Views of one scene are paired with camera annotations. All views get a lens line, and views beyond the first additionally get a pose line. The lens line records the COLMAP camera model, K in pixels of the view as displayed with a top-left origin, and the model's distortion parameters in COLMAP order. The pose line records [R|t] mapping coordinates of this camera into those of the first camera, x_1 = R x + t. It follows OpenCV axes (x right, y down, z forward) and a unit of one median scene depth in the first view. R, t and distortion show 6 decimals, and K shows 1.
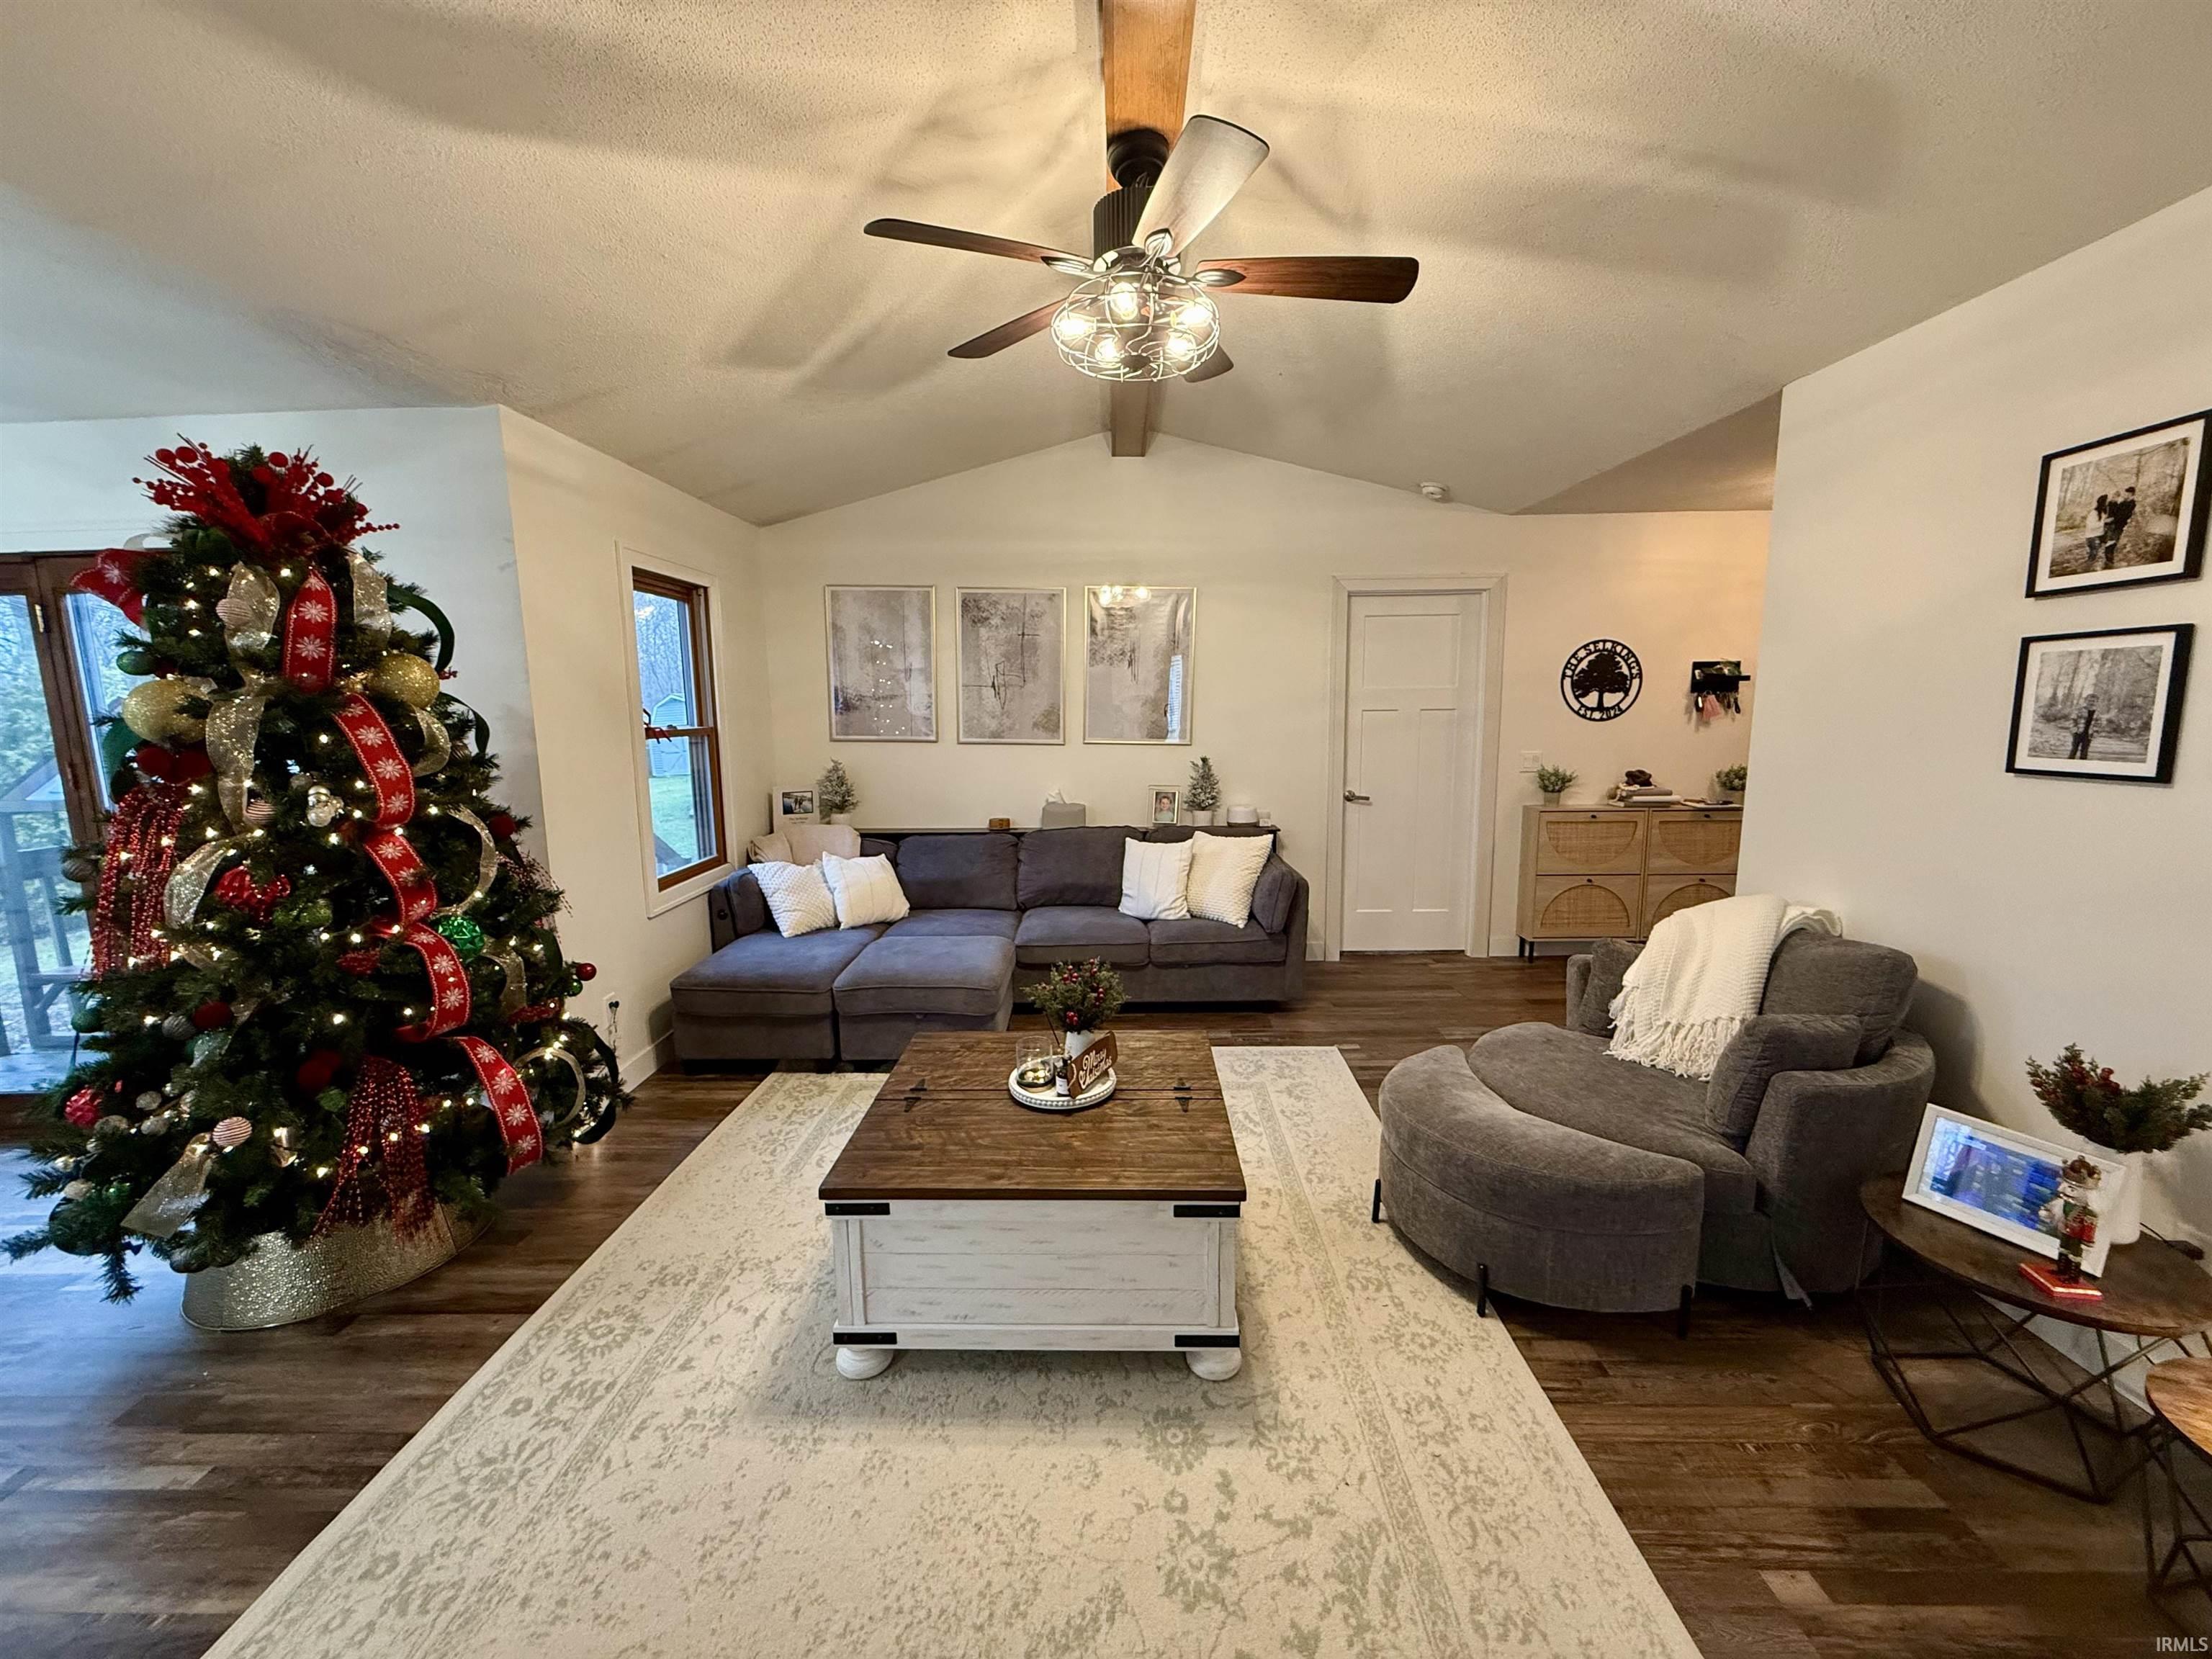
lens RADIAL K [[881.5, 0, 1099.7], [0, 881.5, 830.1], [0, 0, 1]] dist [-0.000444, 0.000017]
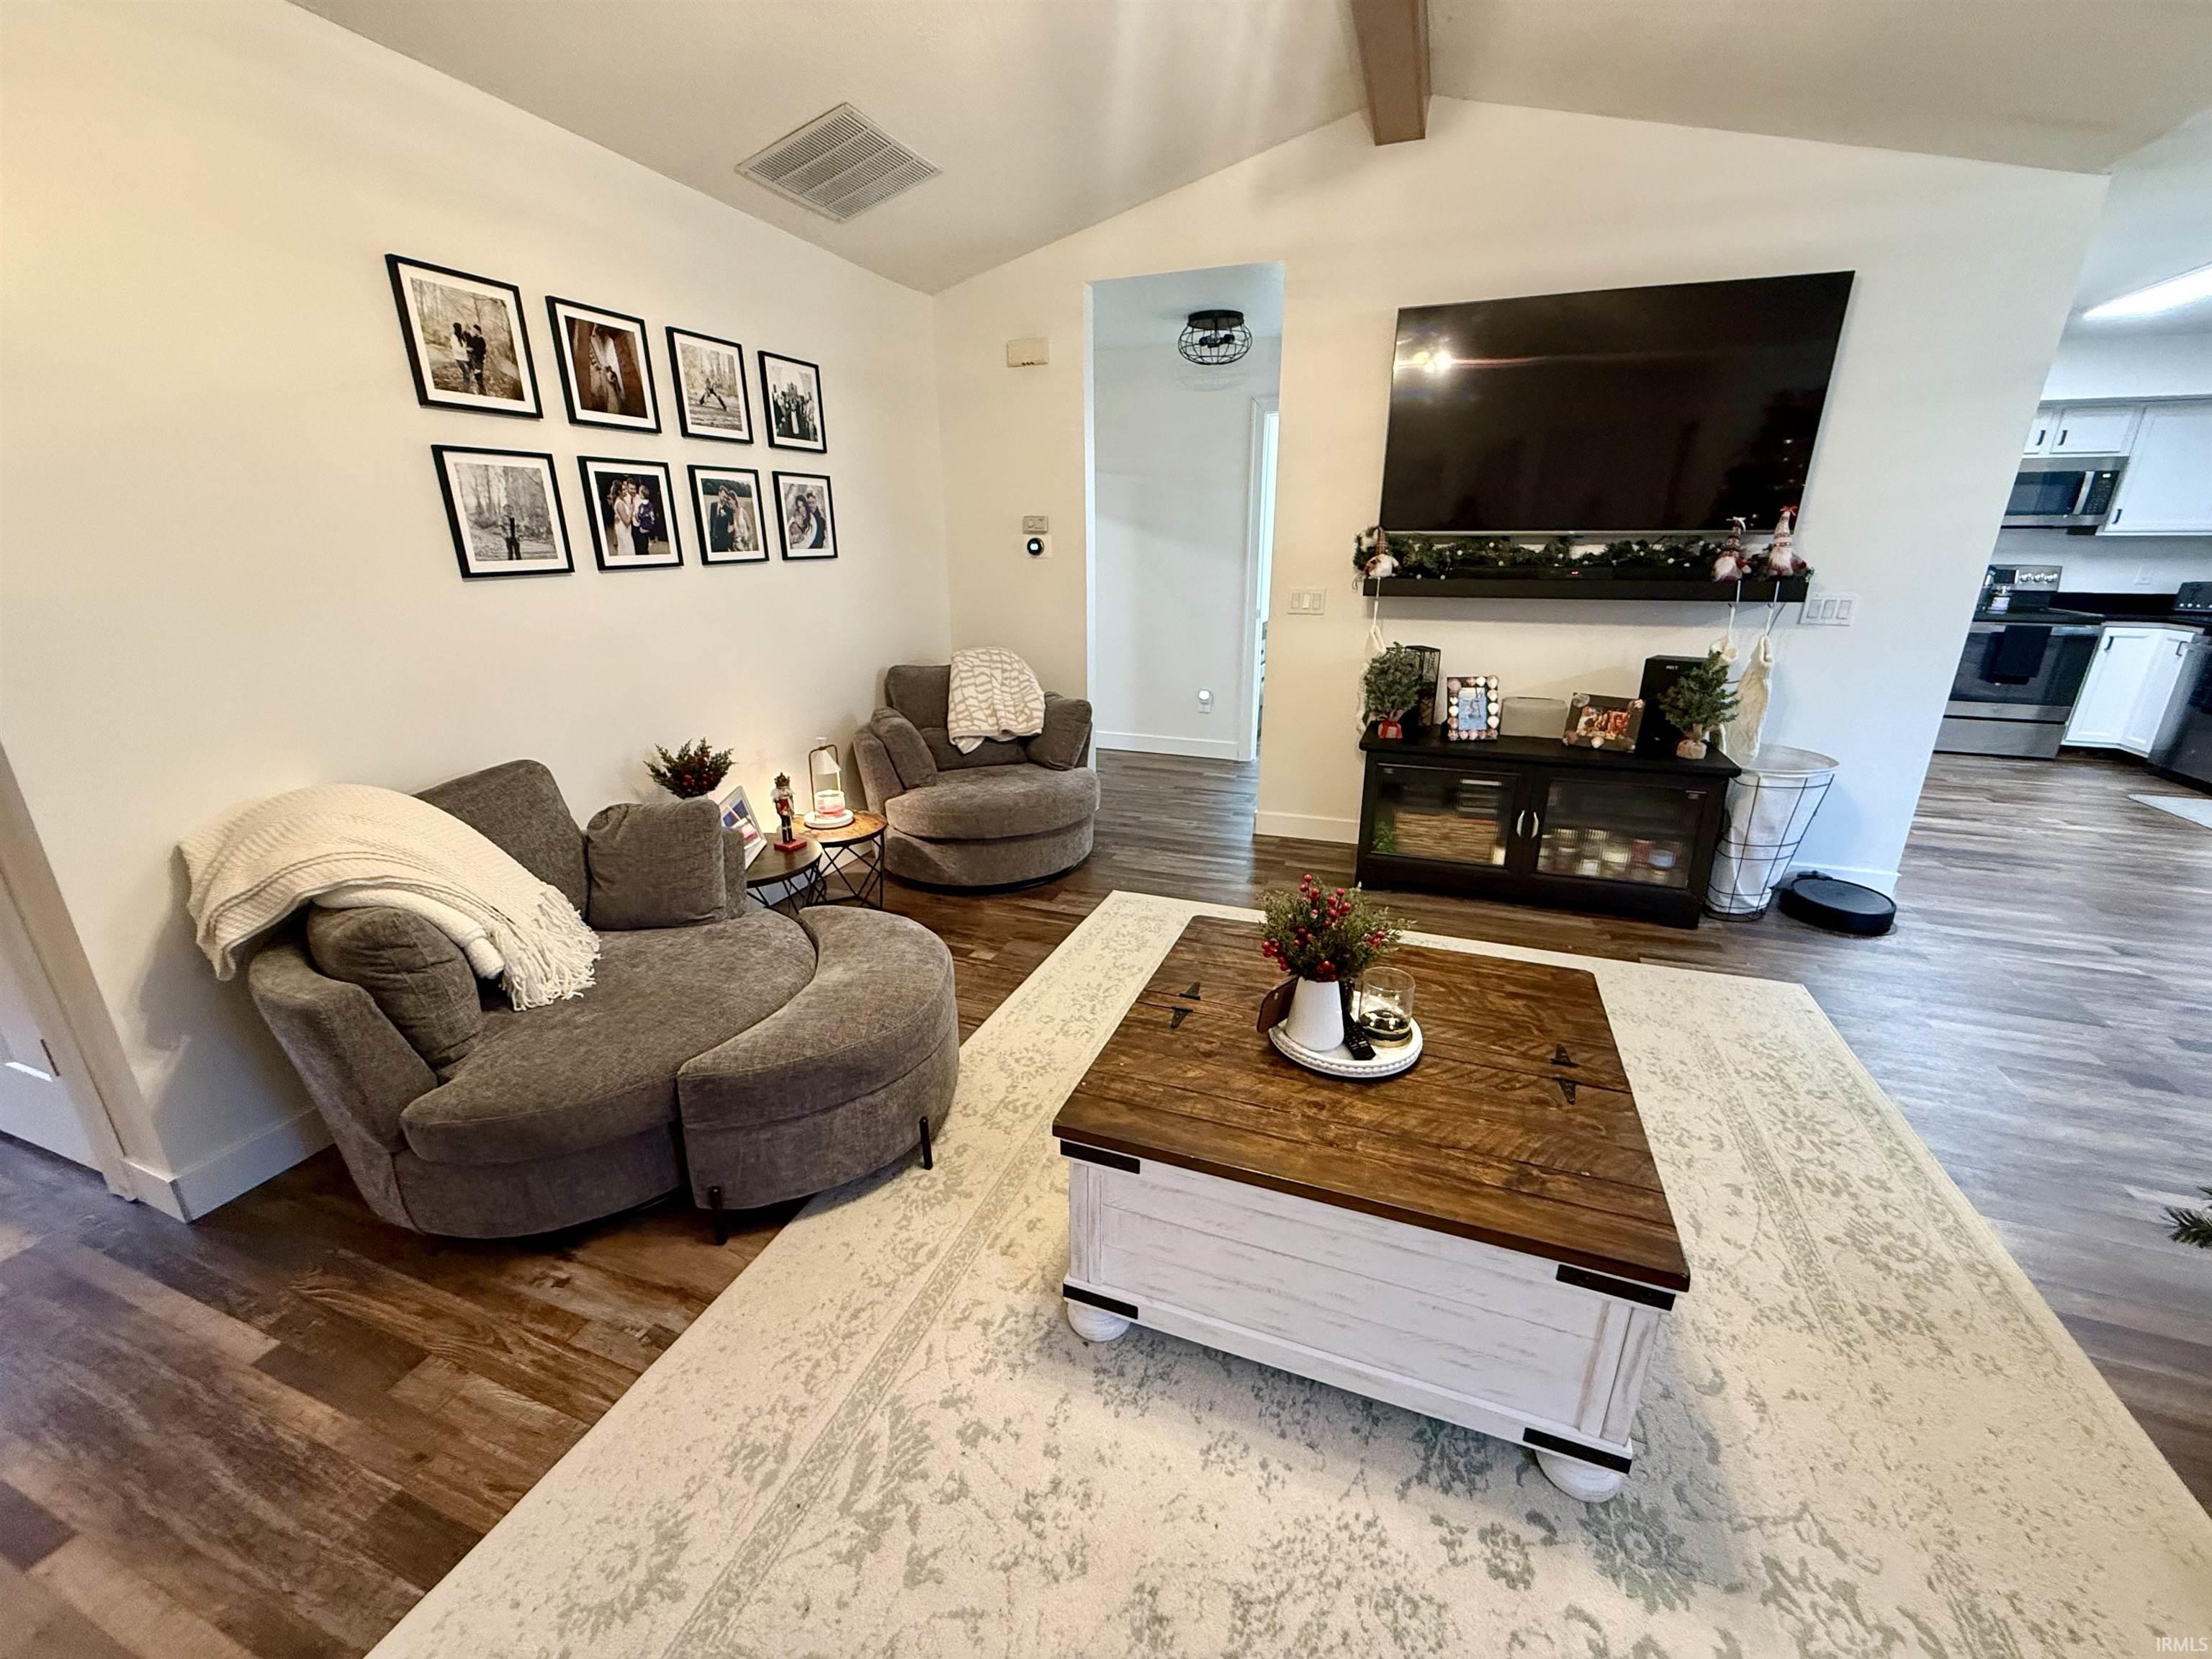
lens RADIAL K [[881.5, 0, 1102.1], [0, 881.5, 829.7], [0, 0, 1]] dist [-0.000444, 0.000017]
pose [[-0.944498, -0.087355, 0.316689, -0.039108], [0.063058, 0.897866, 0.435730, -0.105623], [-0.322408, 0.431516, -0.842524, 0.901361]]
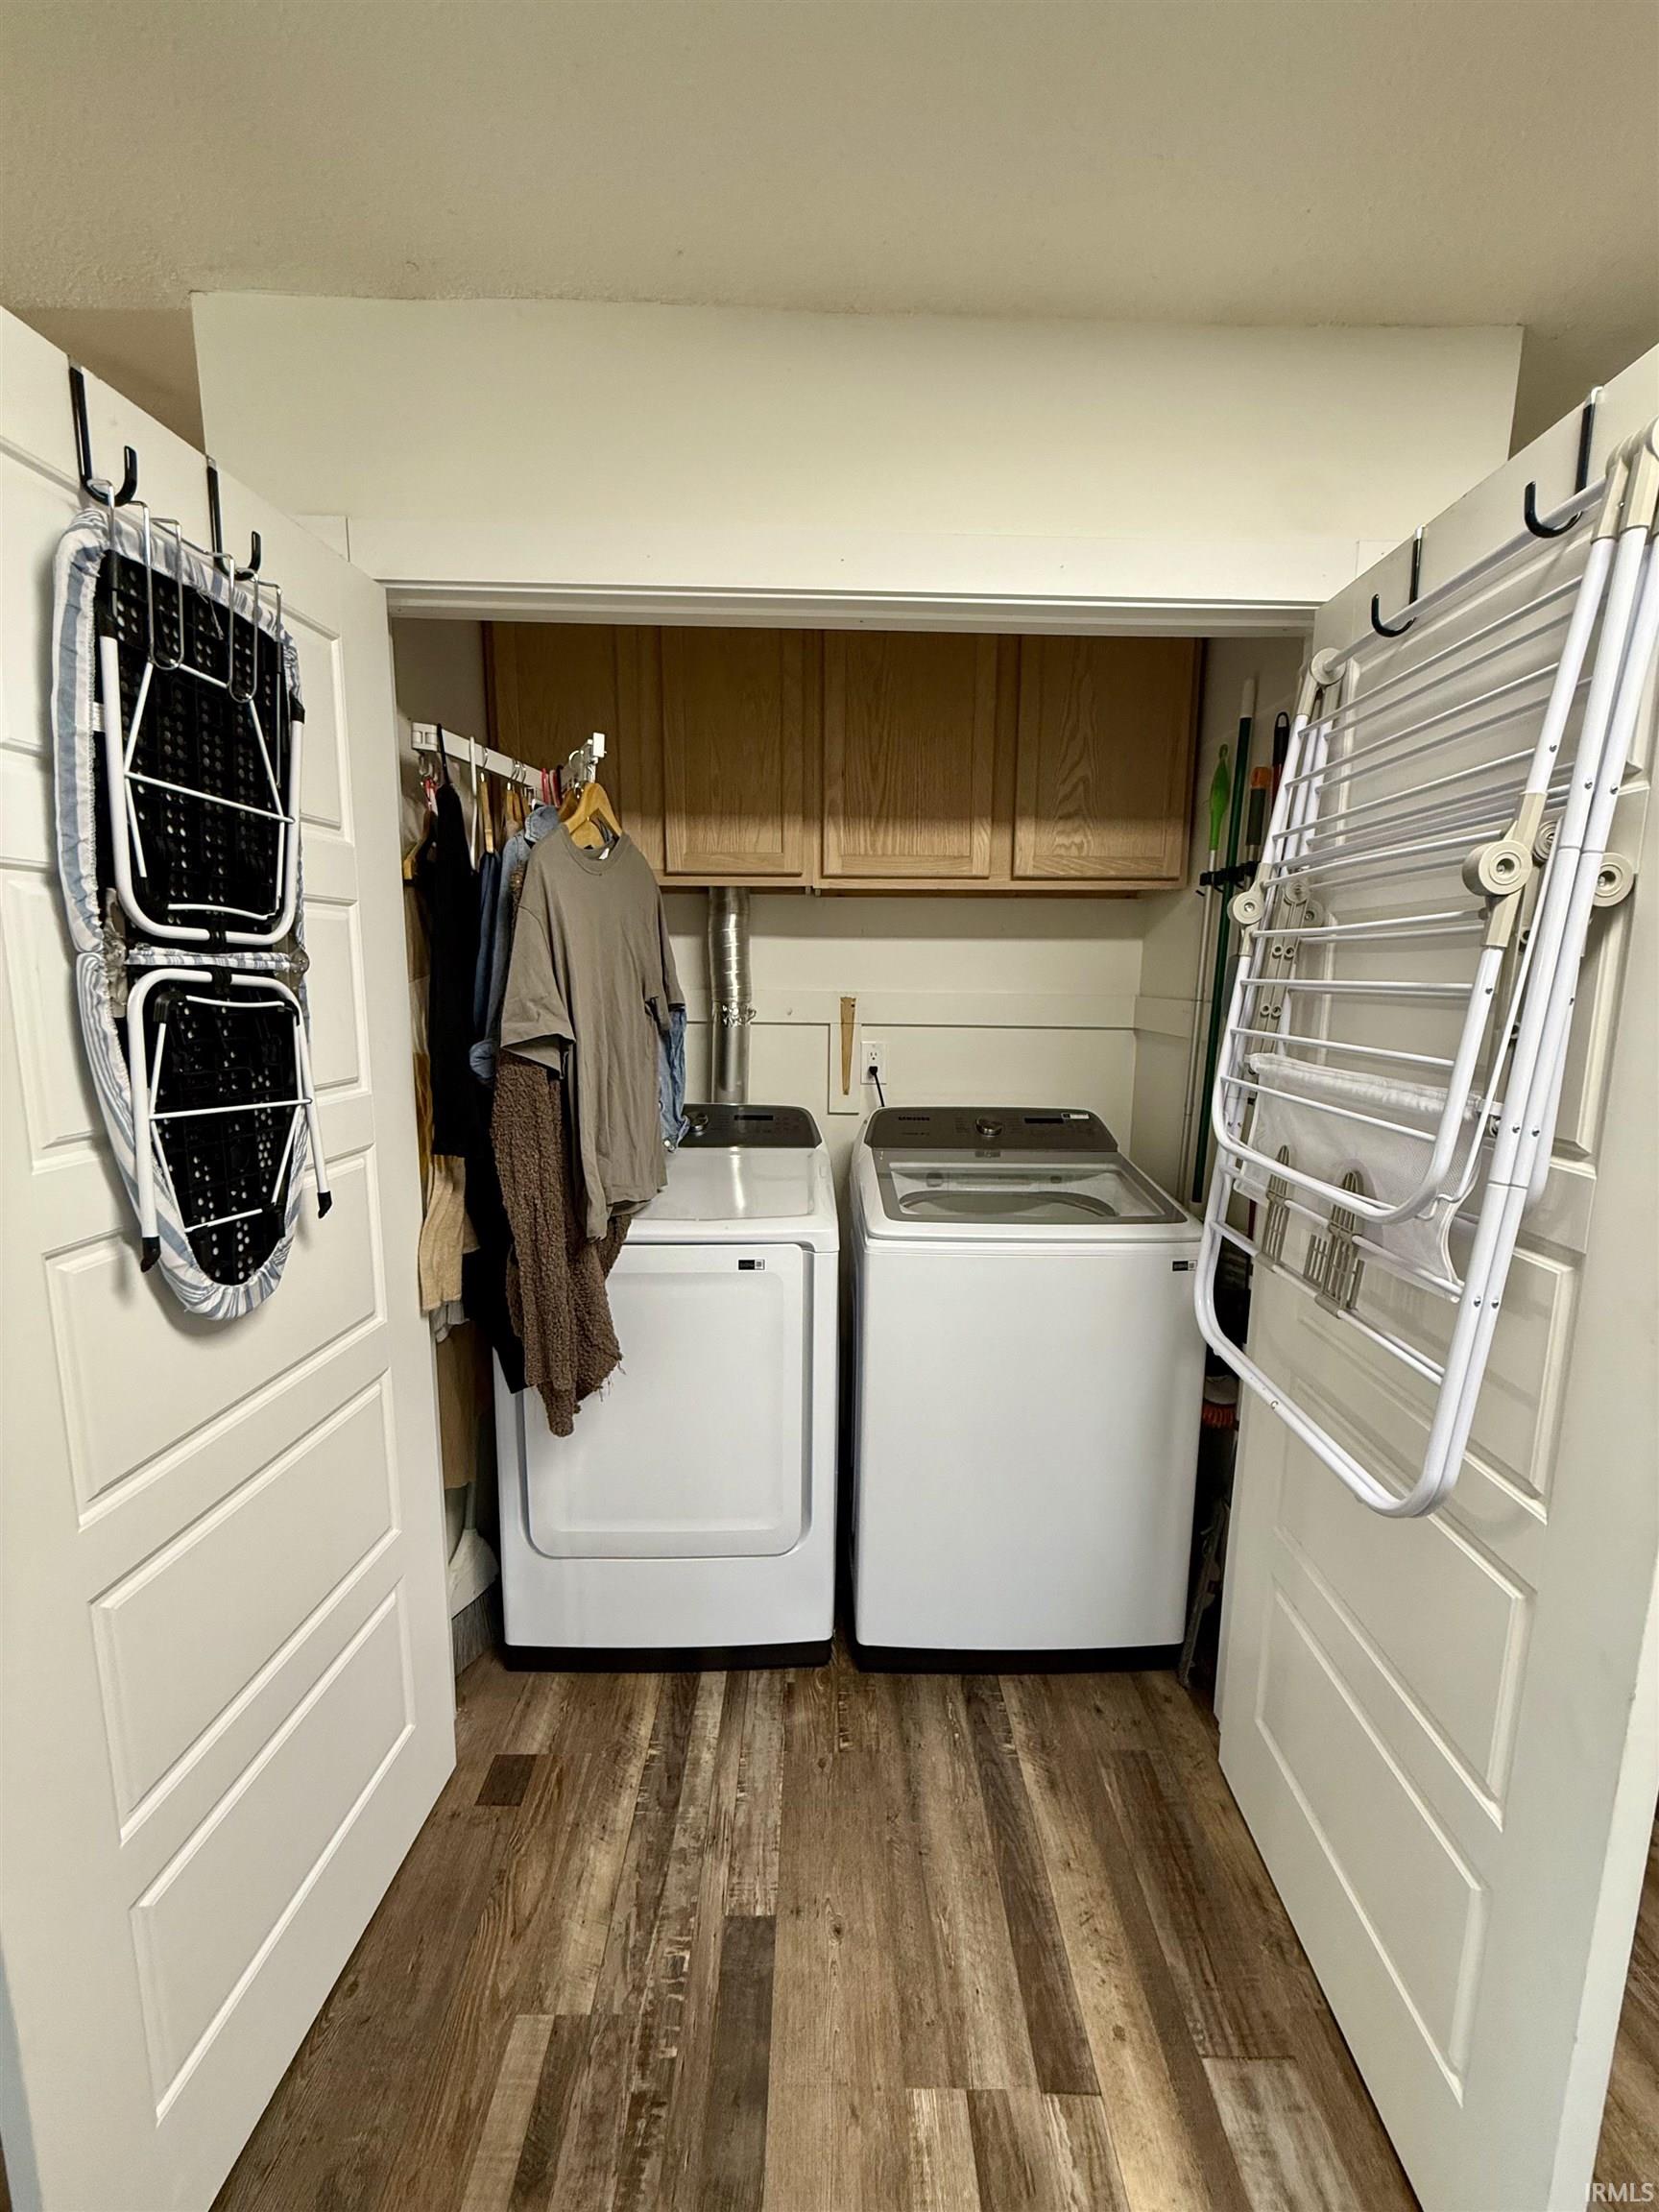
lens RADIAL K [[881.5, 0, 827.8], [0, 881.5, 1104.3], [0, 0, 1]] dist [-0.000444, 0.000017]
pose [[-0.030291, -0.136397, 0.990191, -0.842192], [0.123436, 0.982552, 0.139121, 0.053121], [-0.991890, 0.126439, -0.012926, -0.274834]]
